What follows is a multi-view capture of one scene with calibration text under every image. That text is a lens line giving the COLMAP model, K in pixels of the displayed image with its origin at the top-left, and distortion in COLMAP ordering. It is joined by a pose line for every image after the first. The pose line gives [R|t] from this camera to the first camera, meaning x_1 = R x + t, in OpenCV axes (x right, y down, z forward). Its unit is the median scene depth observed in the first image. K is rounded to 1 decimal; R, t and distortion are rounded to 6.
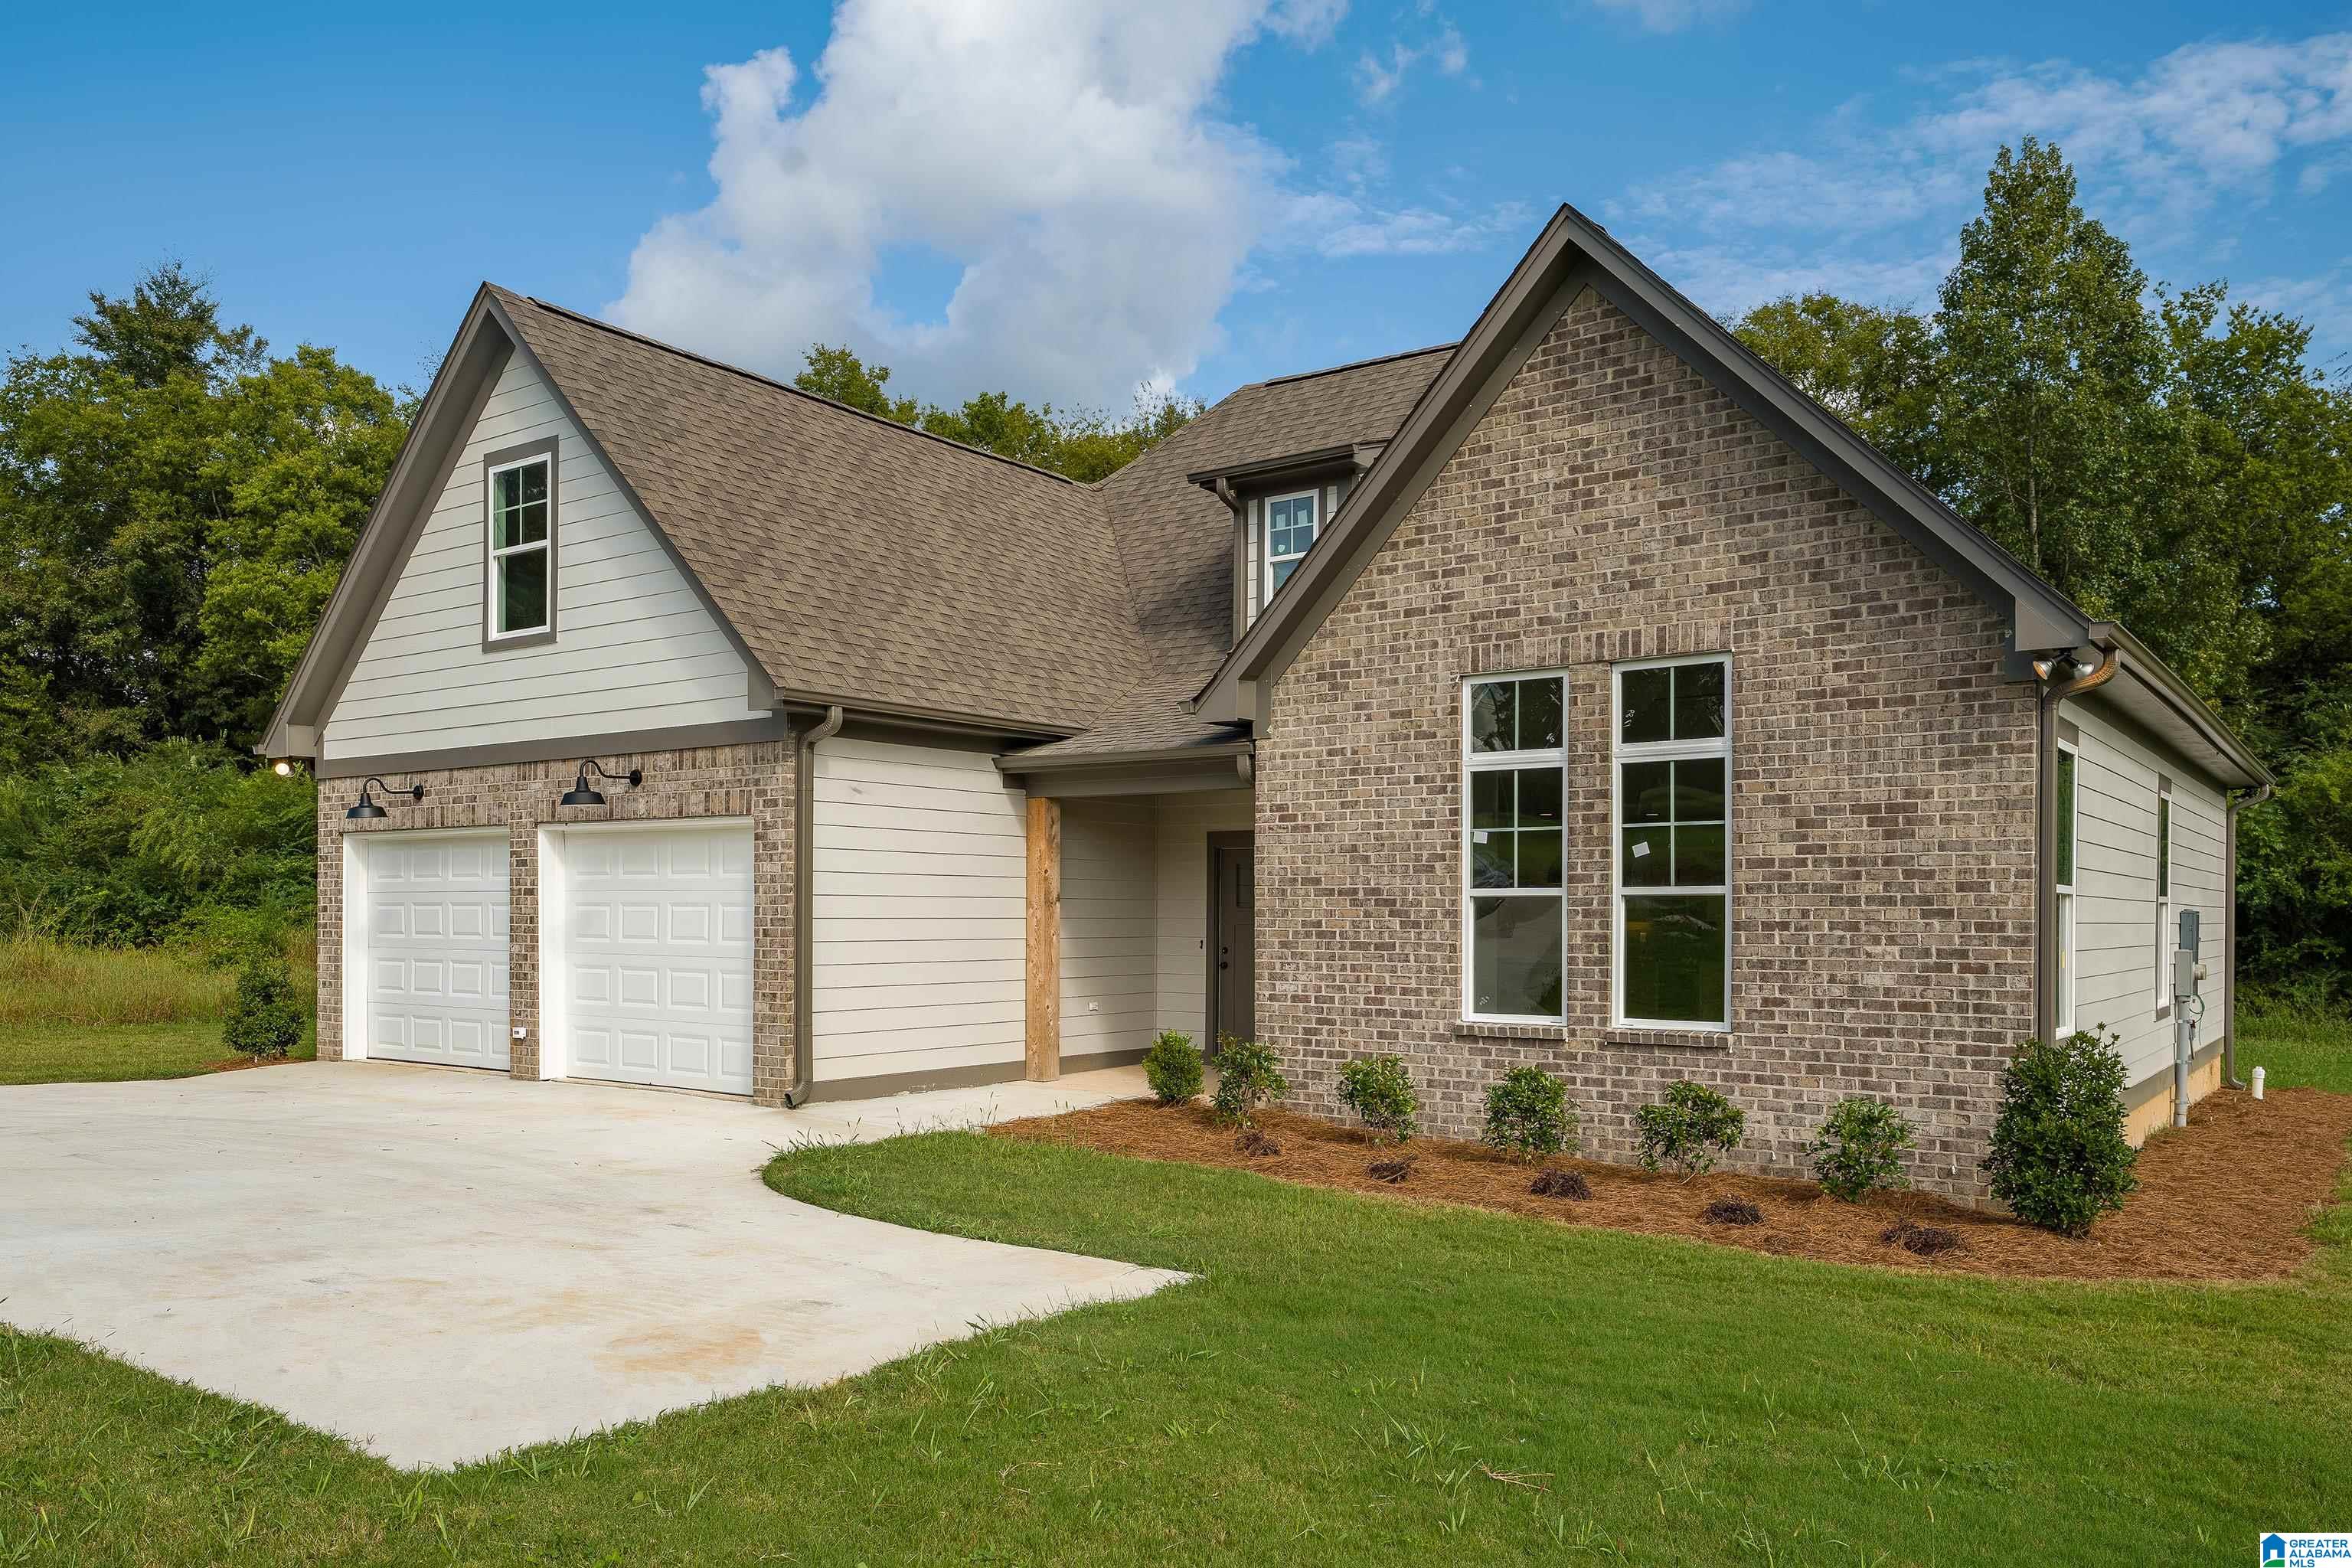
lens RADIAL K [[1720.5, 0, 1173.2], [0, 1720.5, 788.5], [0, 0, 1]] dist [-0.004207, -0.000112]
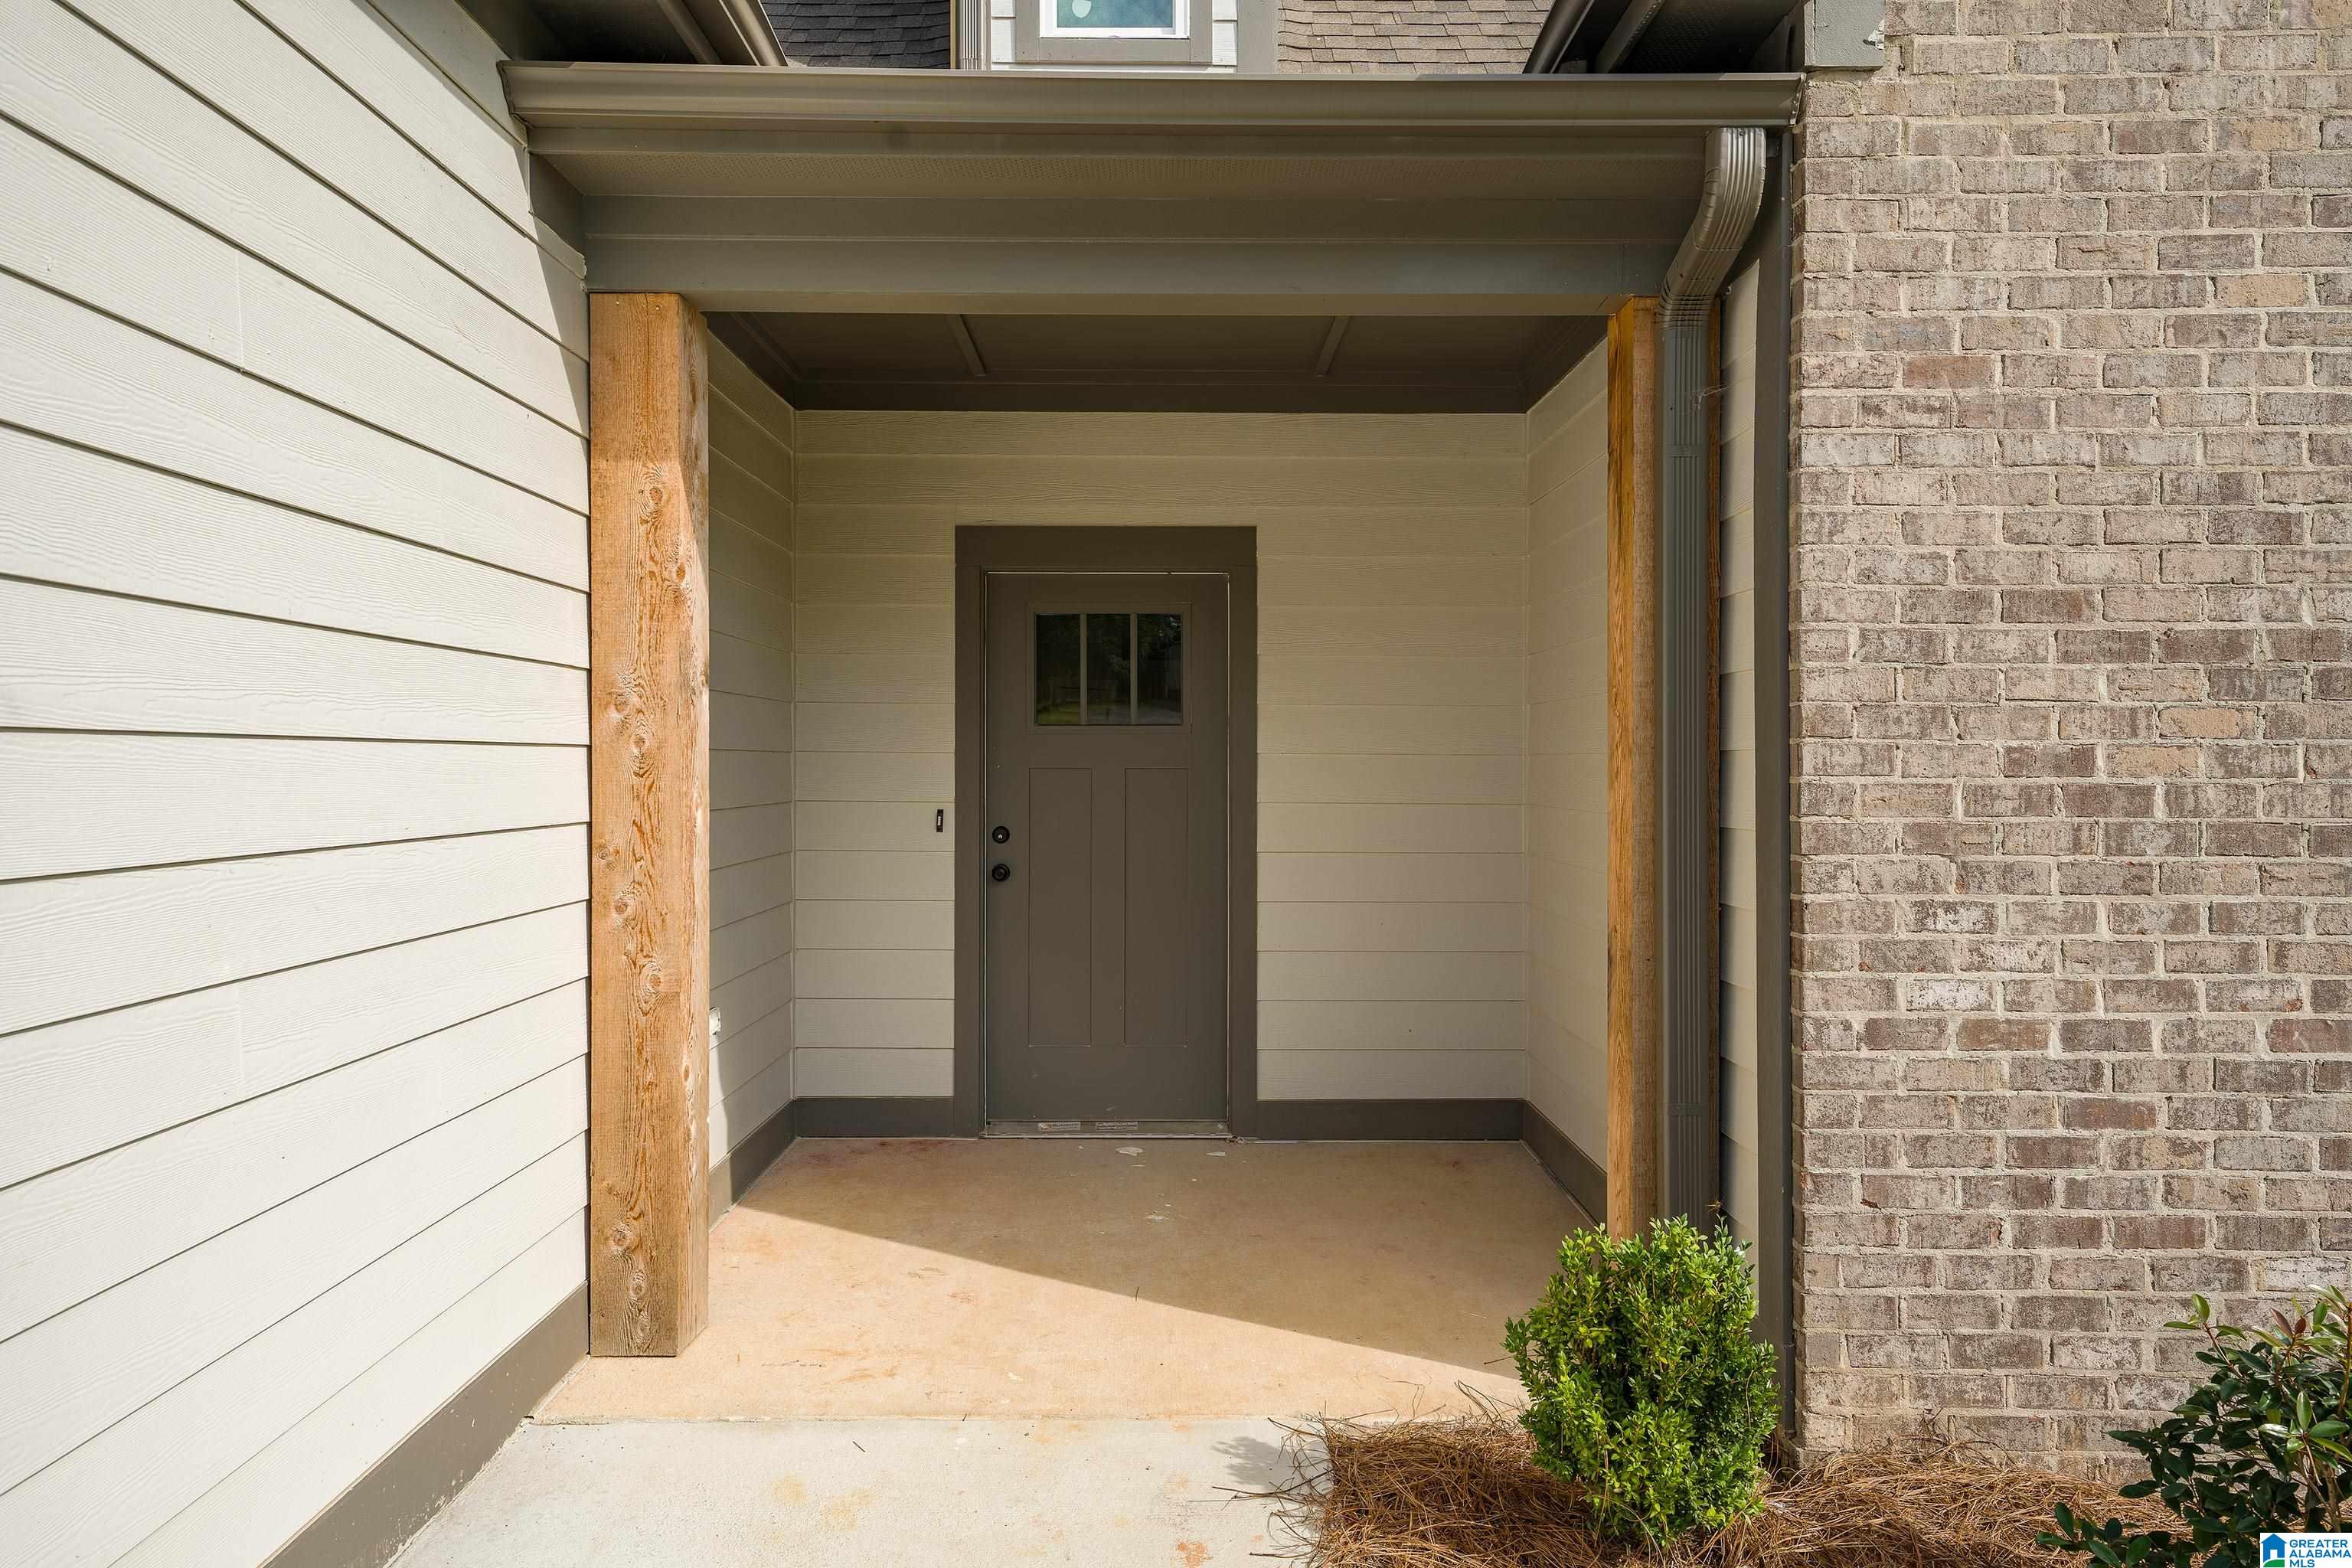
lens RADIAL K [[1493.0, 0, 1178.1], [0, 1493.0, 764.5], [0, 0, 1]] dist [0.008697, 0.001947]
pose [[0.806671, 0.000571, 0.591001, -0.172597], [-0.043885, 0.997297, 0.058936, 0.071535], [-0.589370, -0.073477, 0.804515, 0.893630]]
